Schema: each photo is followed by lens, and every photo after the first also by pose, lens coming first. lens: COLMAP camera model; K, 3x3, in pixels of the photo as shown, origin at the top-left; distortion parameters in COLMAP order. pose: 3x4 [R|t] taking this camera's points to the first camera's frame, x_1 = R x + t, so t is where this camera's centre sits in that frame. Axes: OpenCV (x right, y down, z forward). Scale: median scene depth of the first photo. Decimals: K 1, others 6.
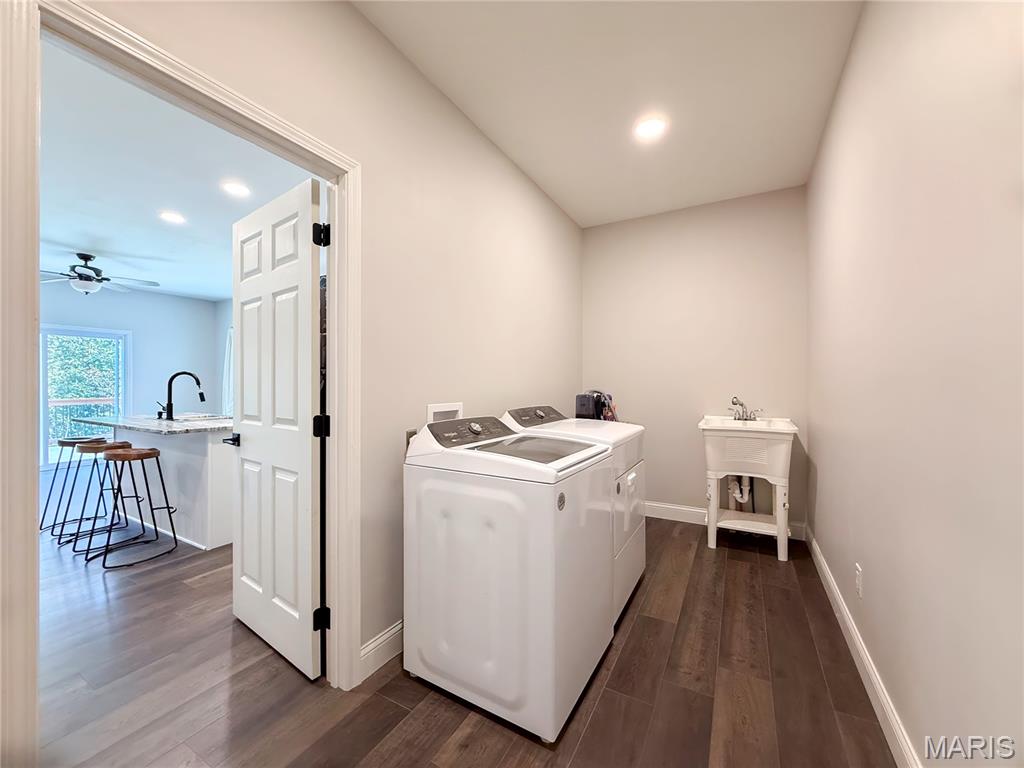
lens RADIAL K [[408.5, 0, 513.3], [0, 408.5, 388.1], [0, 0, 1]] dist [0.001966, -0.000325]
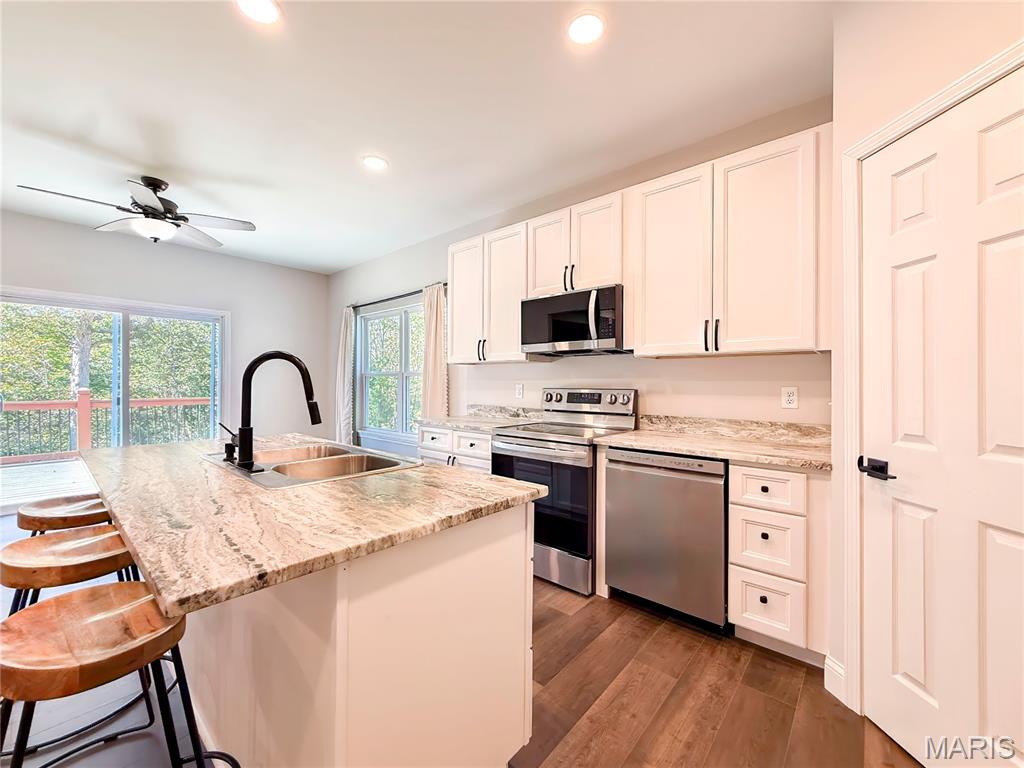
lens RADIAL K [[408.5, 0, 501.4], [0, 408.5, 381.0], [0, 0, 1]] dist [0.001966, -0.000325]
pose [[0.977468, -0.000339, -0.211085, -0.473453], [-0.001764, 0.999951, -0.009770, -0.006321], [0.211078, 0.009922, 0.977419, 0.615743]]
